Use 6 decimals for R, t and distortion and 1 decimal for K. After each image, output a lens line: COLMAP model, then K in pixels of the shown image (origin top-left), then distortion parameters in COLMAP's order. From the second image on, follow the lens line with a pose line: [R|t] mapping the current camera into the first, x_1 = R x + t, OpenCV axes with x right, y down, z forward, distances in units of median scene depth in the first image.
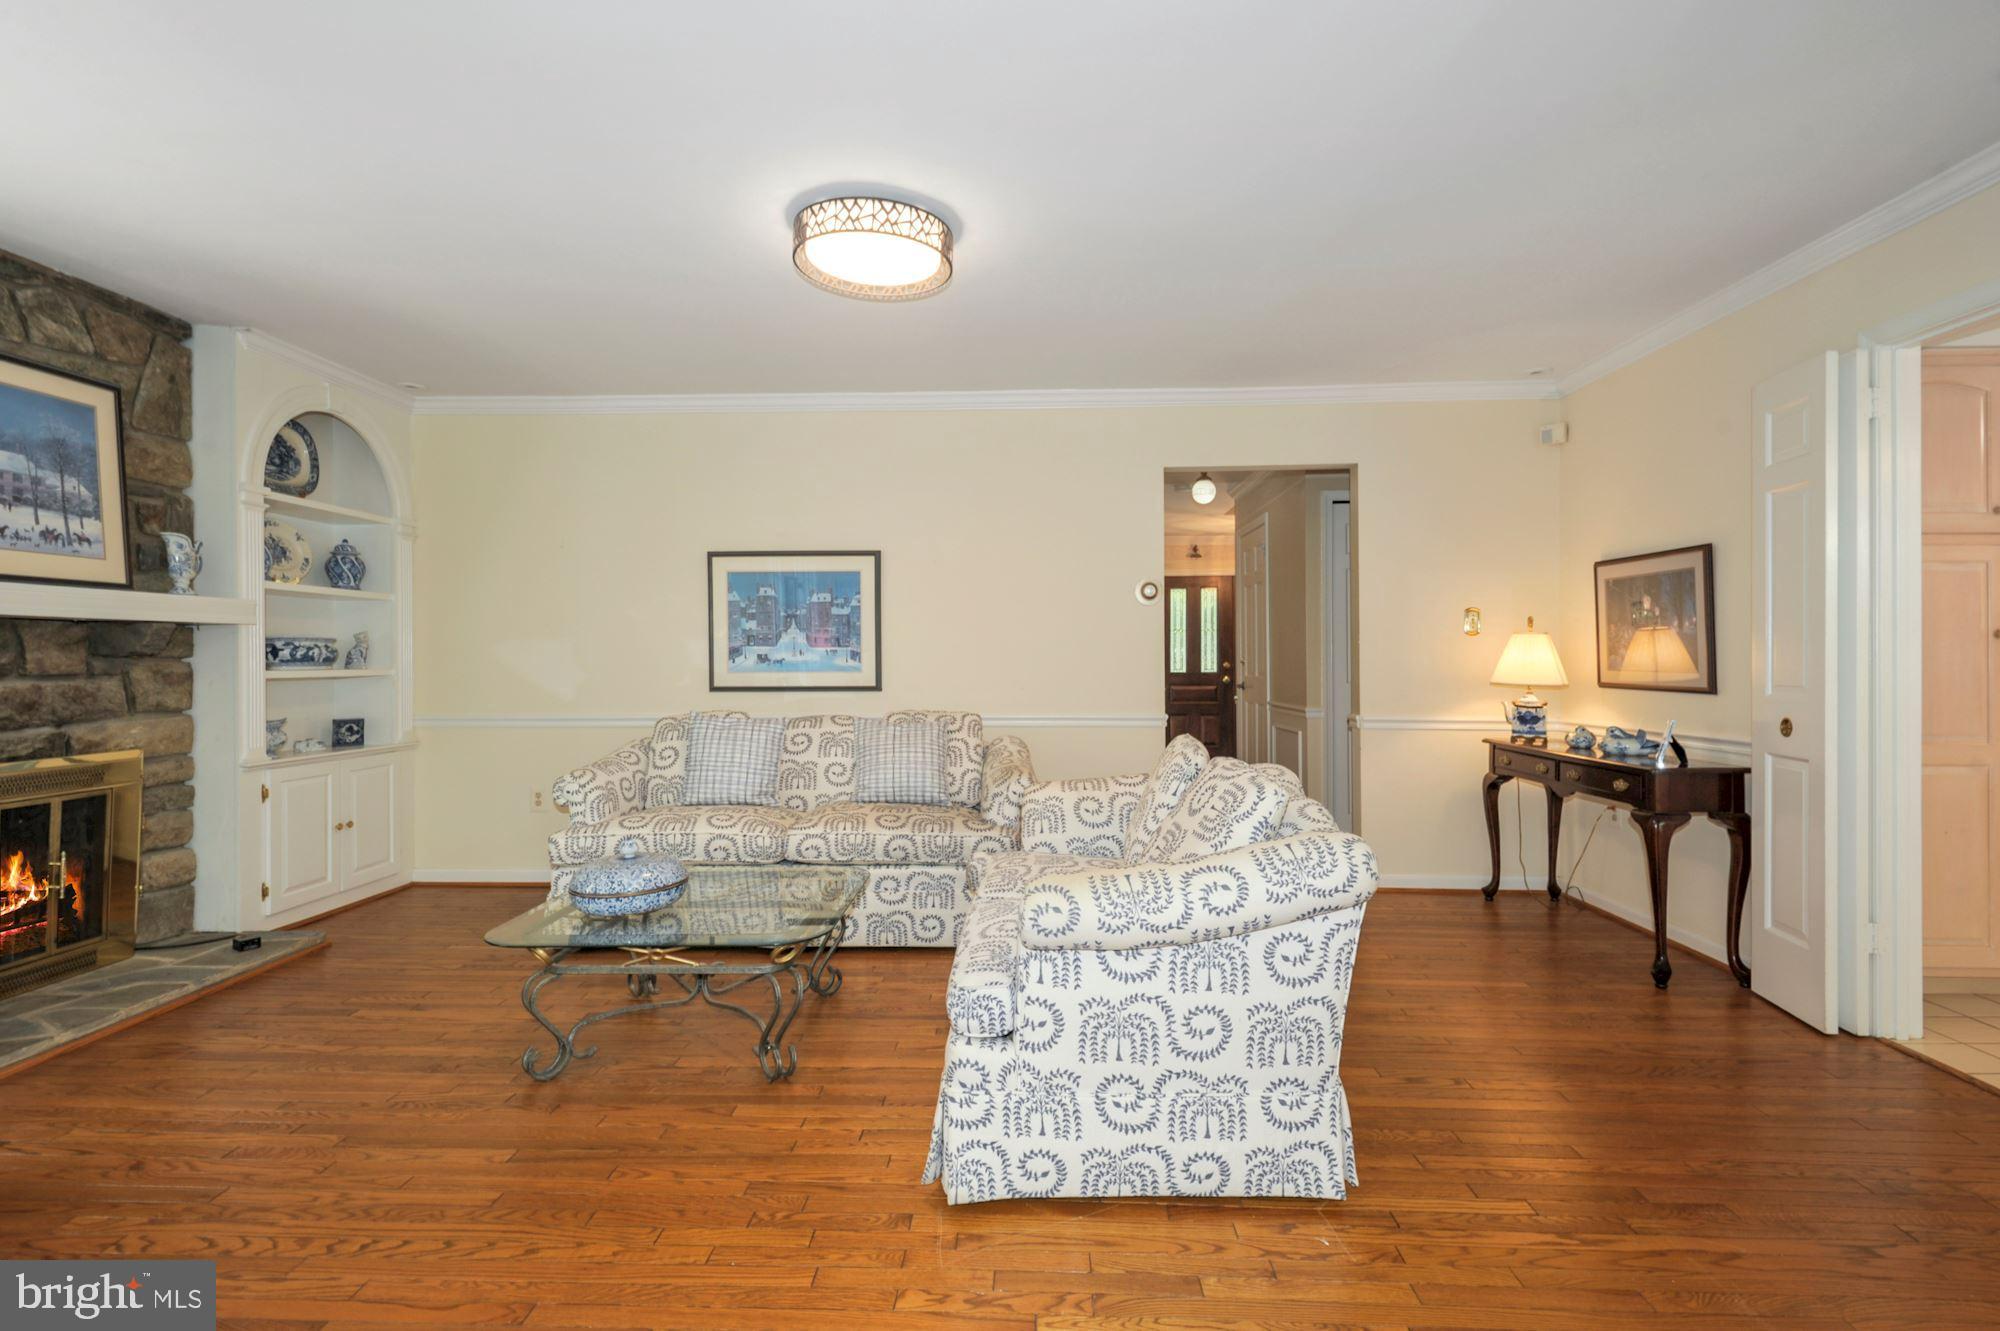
lens RADIAL K [[967.6, 0, 1006.3], [0, 967.6, 652.7], [0, 0, 1]] dist [0.046275, -0.027434]
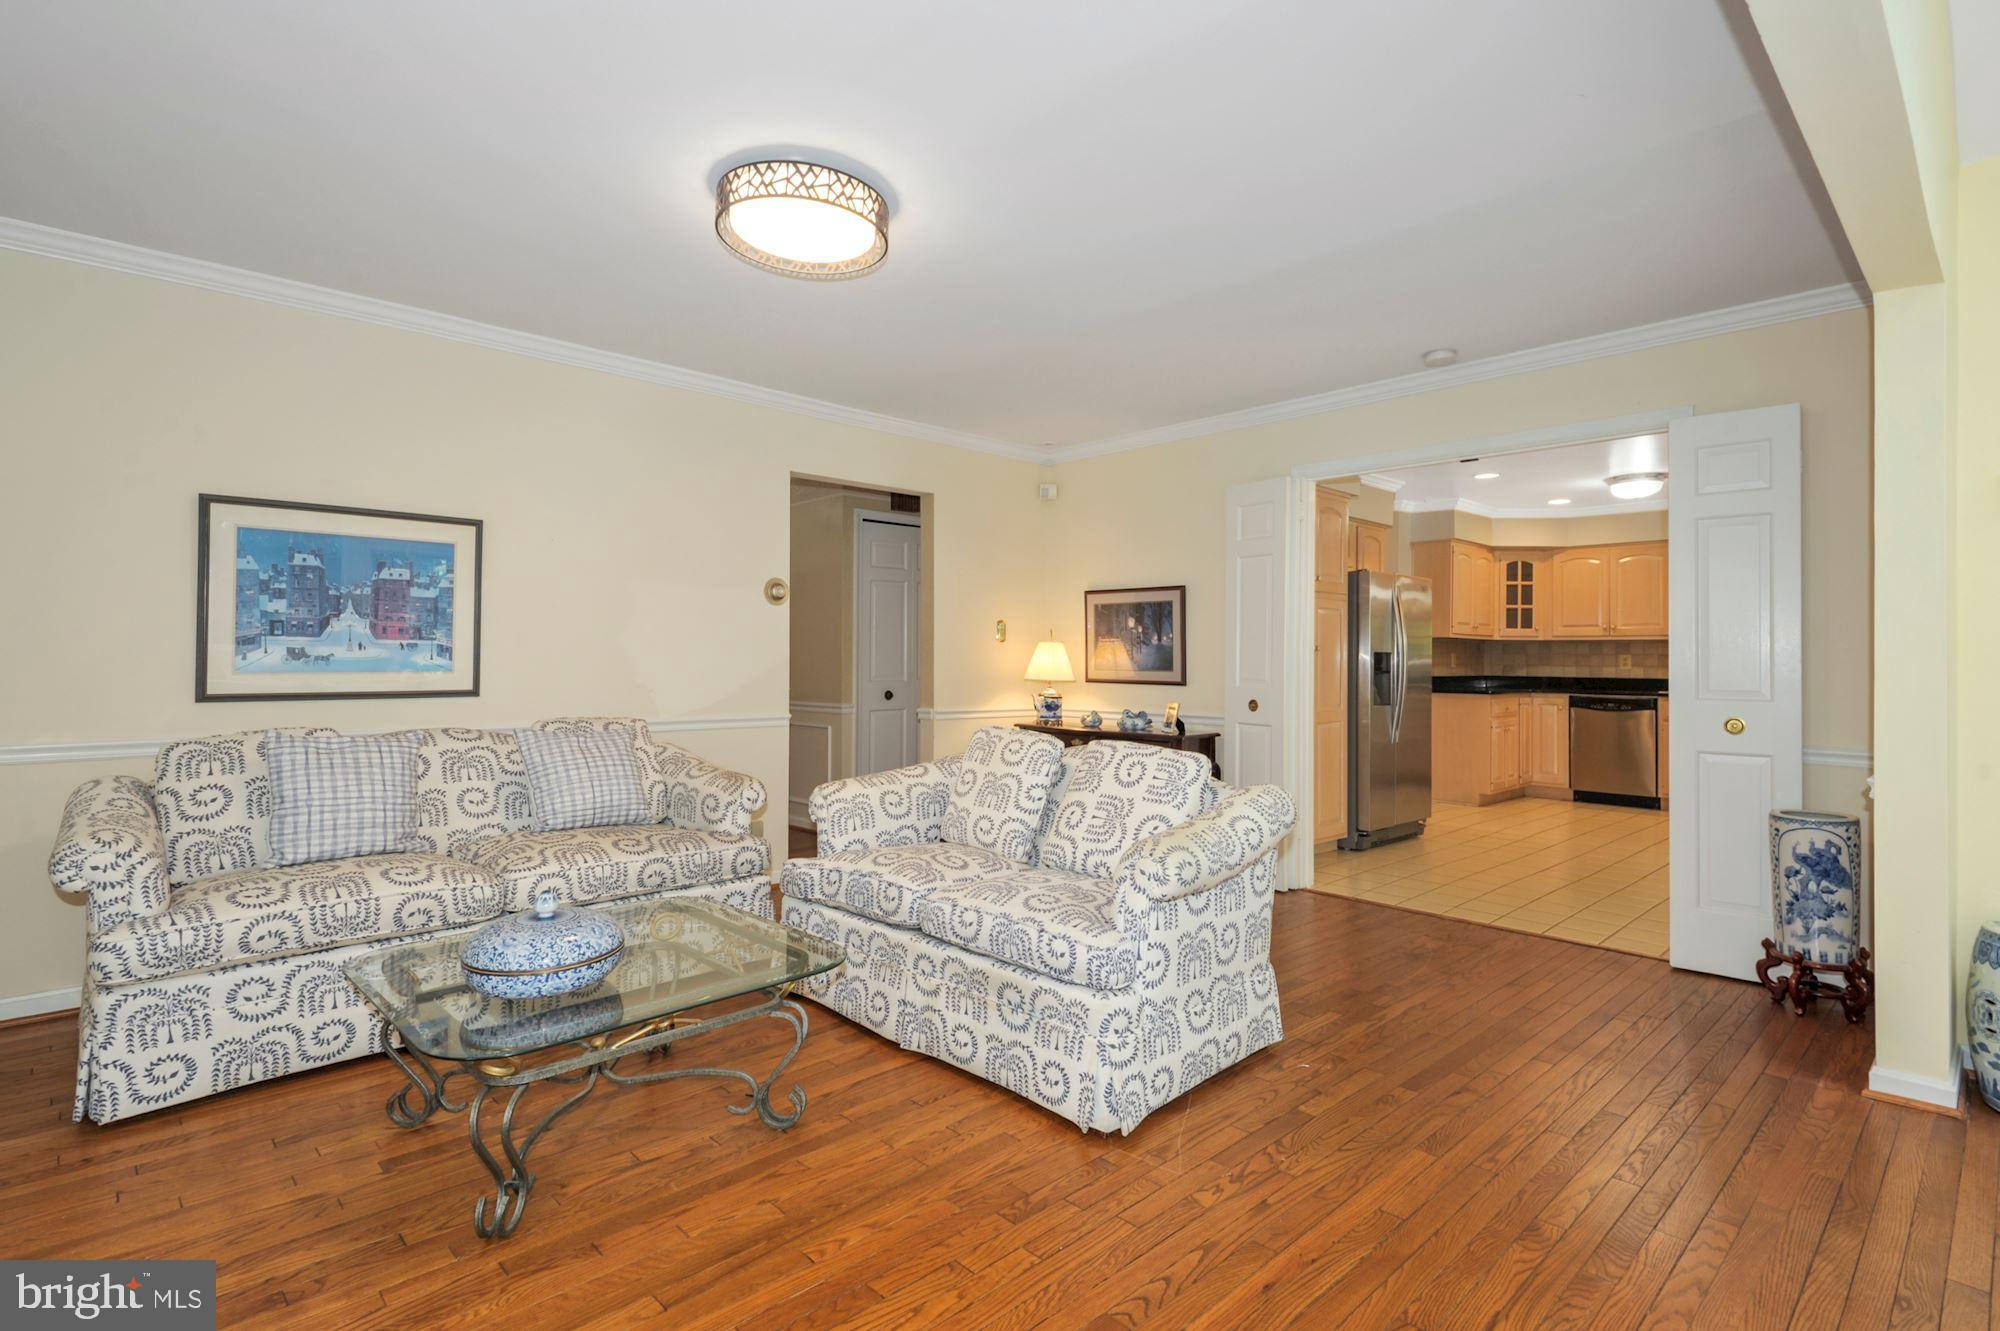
lens RADIAL K [[967.6, 0, 1006.3], [0, 967.6, 652.7], [0, 0, 1]] dist [0.046275, -0.027434]
pose [[0.694388, 0.012990, 0.719484, -0.502506], [-0.012164, 0.999906, -0.006313, 0.004167], [-0.719498, -0.004368, 0.694480, 0.158283]]
